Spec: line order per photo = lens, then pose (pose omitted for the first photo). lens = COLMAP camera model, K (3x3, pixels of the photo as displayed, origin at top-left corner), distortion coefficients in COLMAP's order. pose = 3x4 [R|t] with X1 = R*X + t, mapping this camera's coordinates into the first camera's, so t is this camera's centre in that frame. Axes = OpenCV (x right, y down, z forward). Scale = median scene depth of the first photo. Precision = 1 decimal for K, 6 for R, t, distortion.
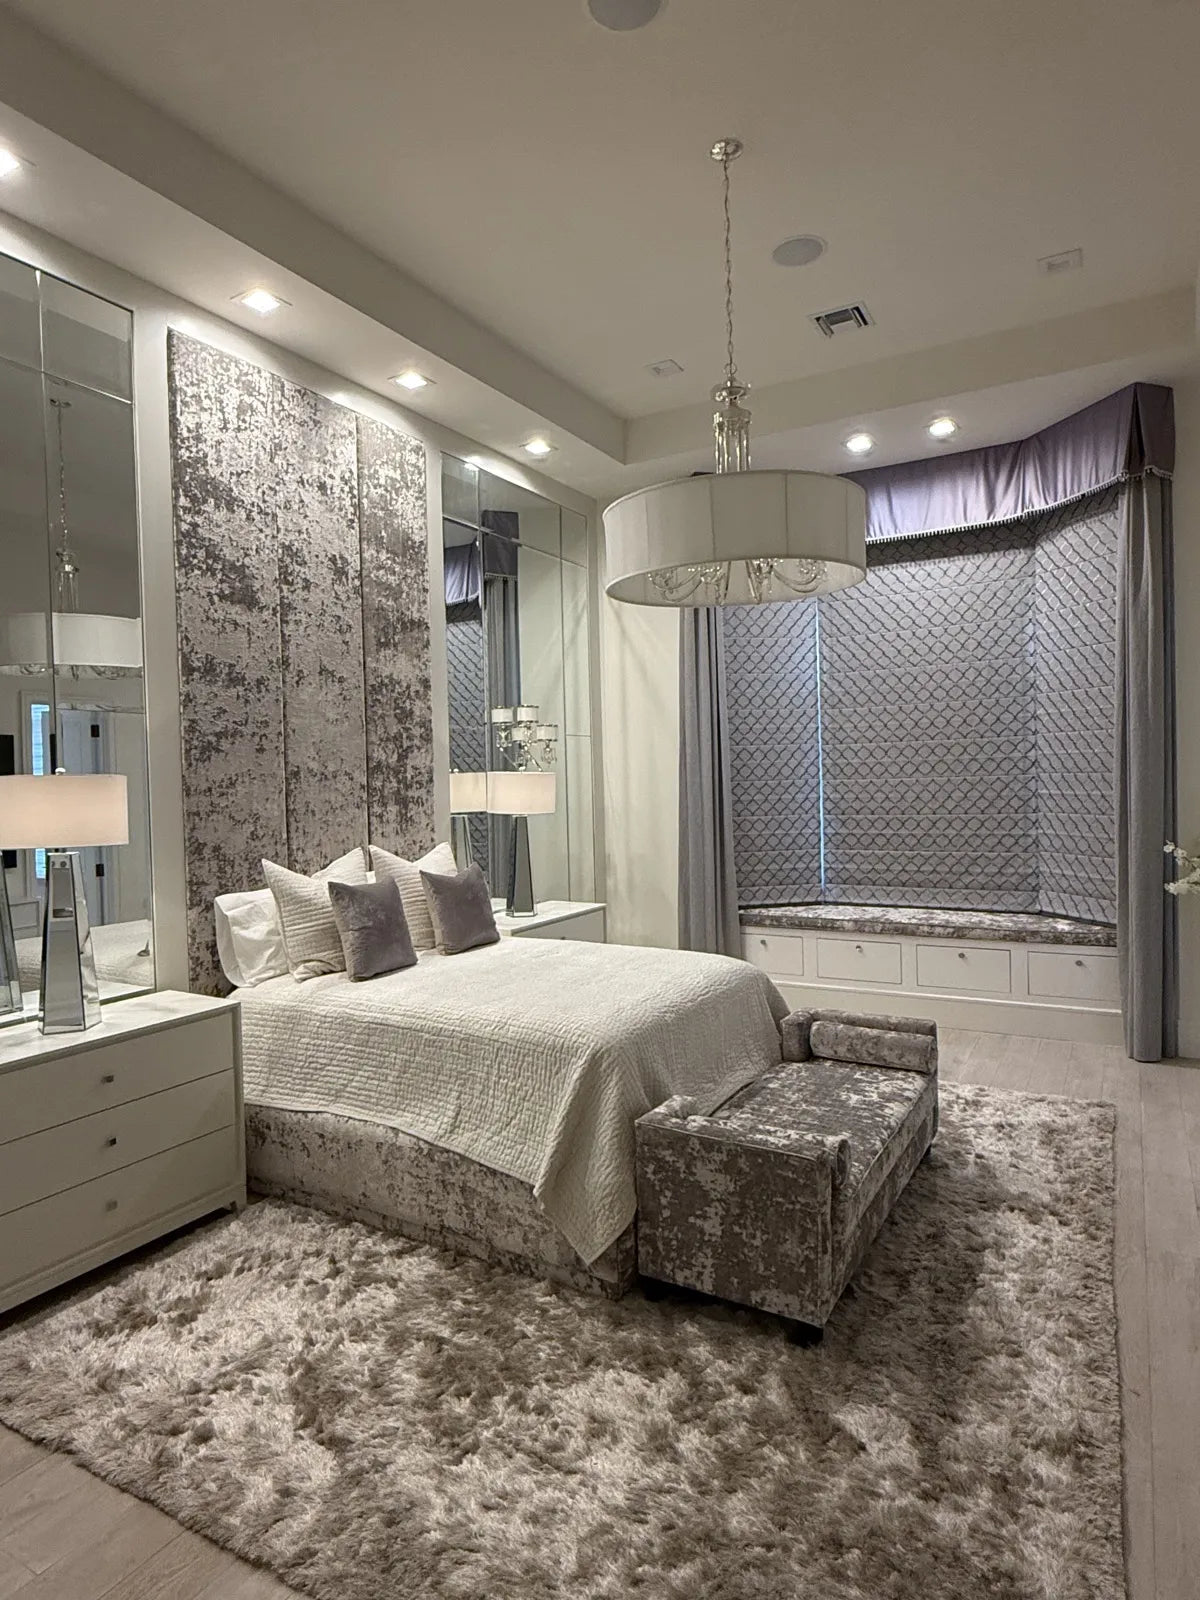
lens RADIAL K [[947.6, 0, 600.0], [0, 947.6, 800.0], [0, 0, 1]] dist [0.052403, -0.177560]
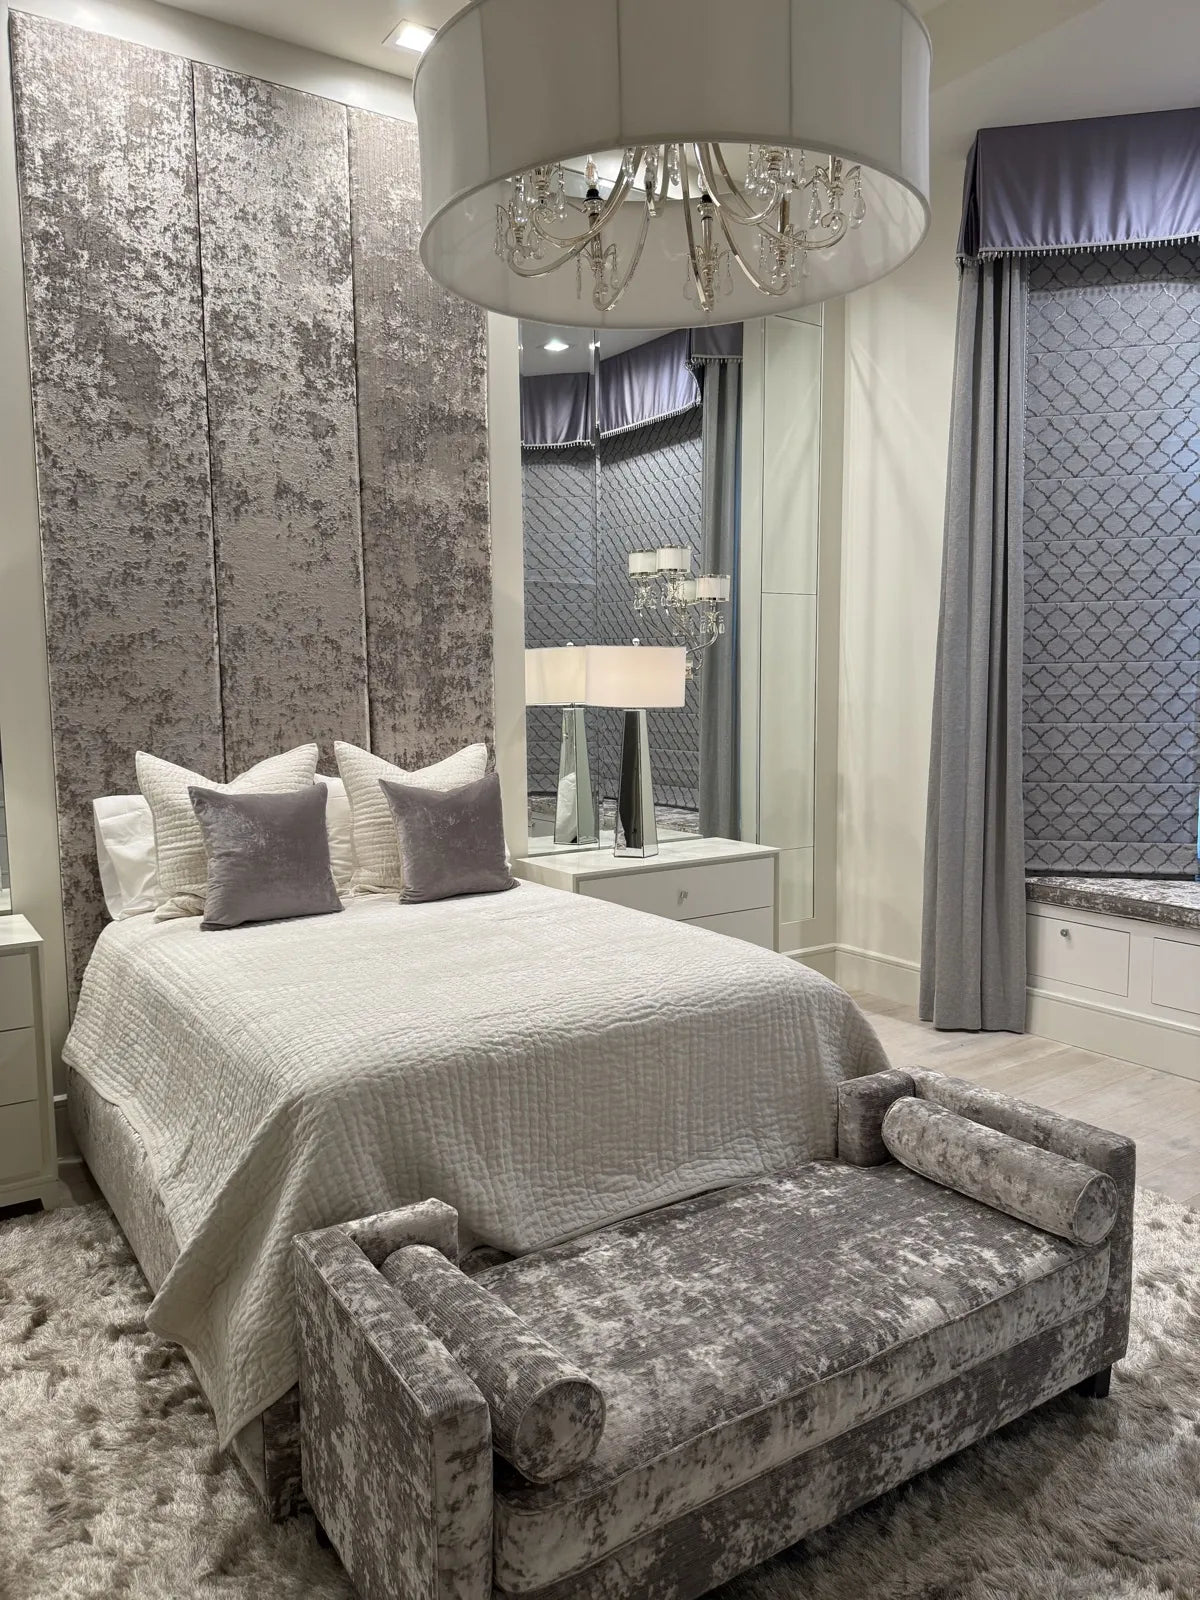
lens RADIAL K [[1124.8, 0, 597.5], [0, 1124.8, 813.0], [0, 0, 1]] dist [0.098198, -0.181565]
pose [[0.894111, 0.065571, -0.443020, 0.303739], [-0.022672, 0.994582, 0.101451, 0.010638], [0.447272, -0.080664, 0.890753, 0.317559]]
